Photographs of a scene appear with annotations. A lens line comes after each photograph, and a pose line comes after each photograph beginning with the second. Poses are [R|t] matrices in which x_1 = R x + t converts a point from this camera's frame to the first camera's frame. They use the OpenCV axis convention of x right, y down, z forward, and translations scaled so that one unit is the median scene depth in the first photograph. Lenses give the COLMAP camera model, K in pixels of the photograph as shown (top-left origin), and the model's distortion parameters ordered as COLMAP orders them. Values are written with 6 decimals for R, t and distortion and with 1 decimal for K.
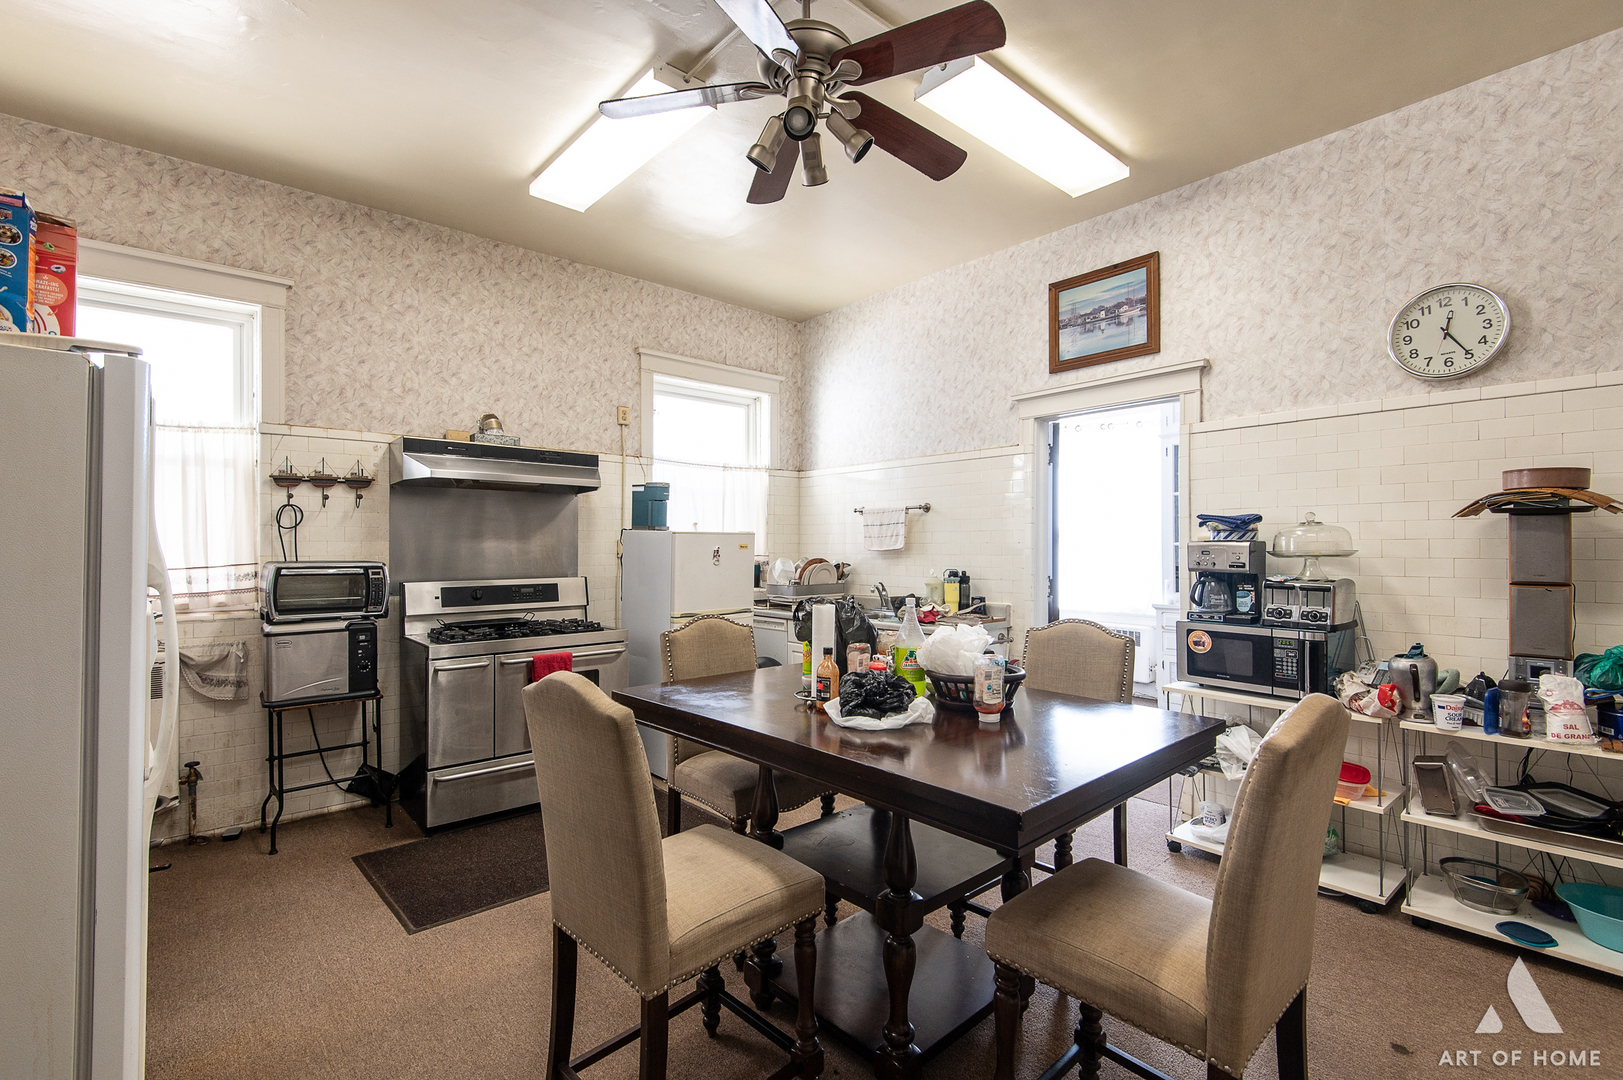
lens RADIAL K [[735.7, 0, 814.5], [0, 735.7, 546.0], [0, 0, 1]] dist [0.022703, -0.000909]
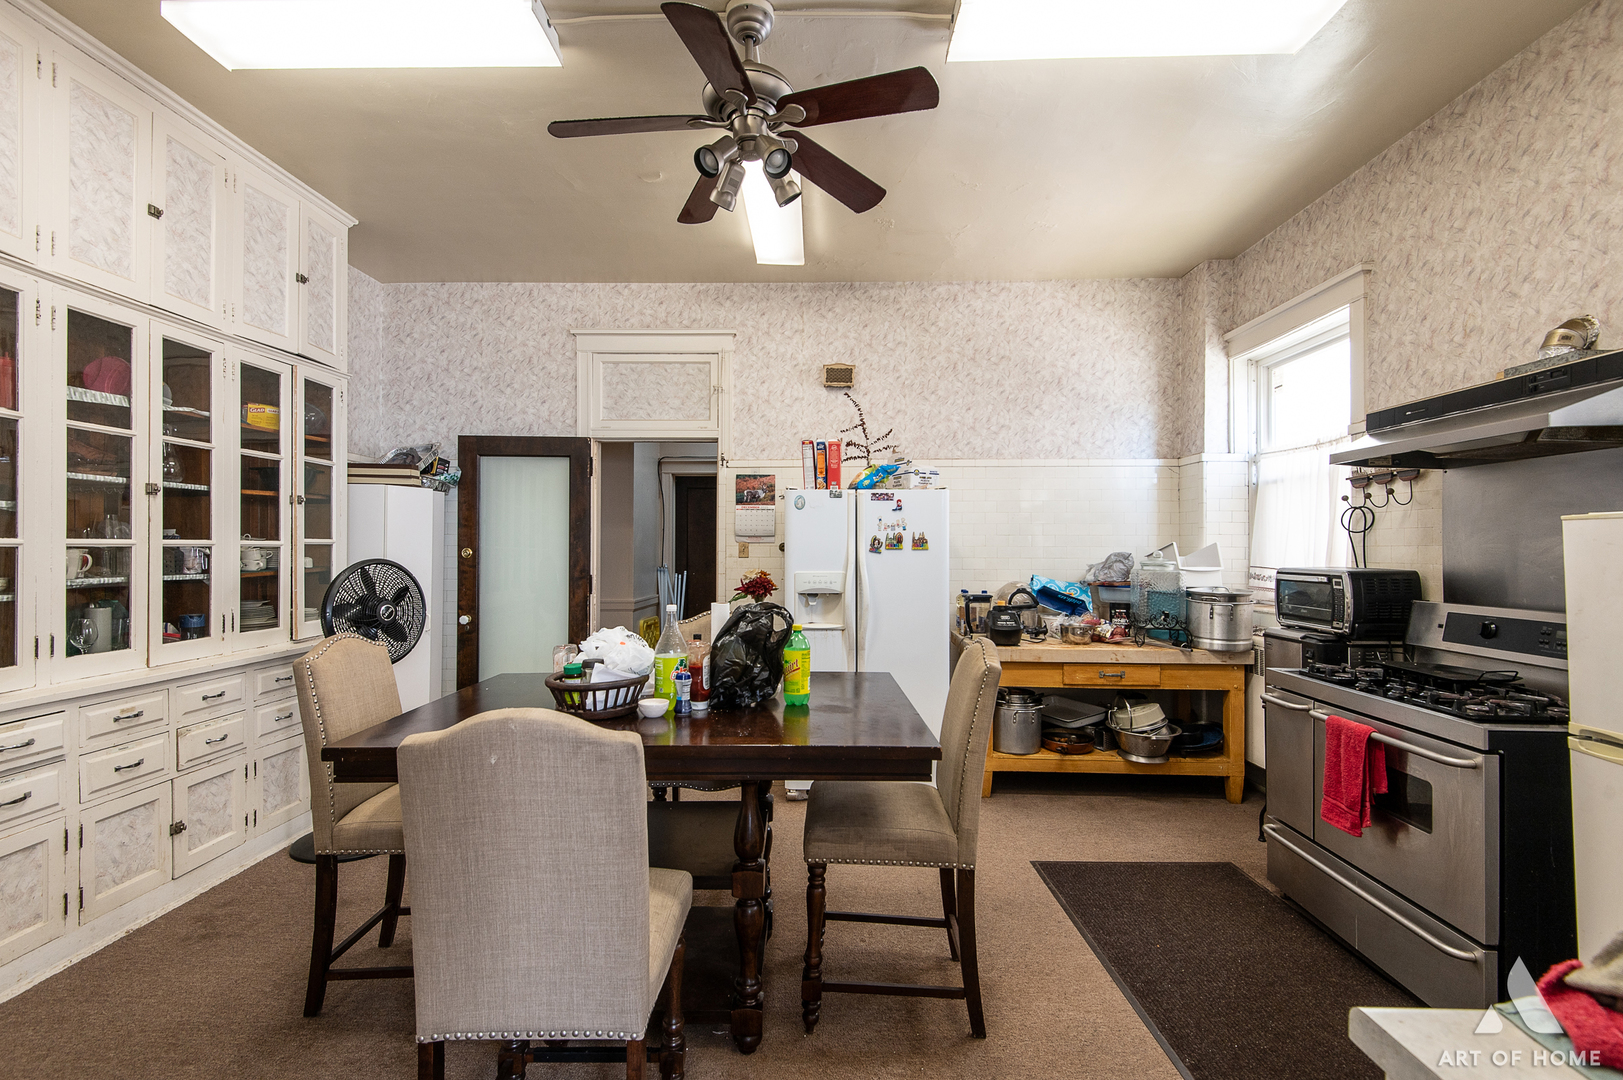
lens RADIAL K [[735.7, 0, 808.2], [0, 735.7, 537.0], [0, 0, 1]] dist [0.022703, -0.000909]
pose [[-0.676383, -0.004895, -0.736534, 0.452841], [0.003863, 0.999941, -0.010193, -0.010332], [0.736540, -0.009739, -0.676324, 1.133906]]
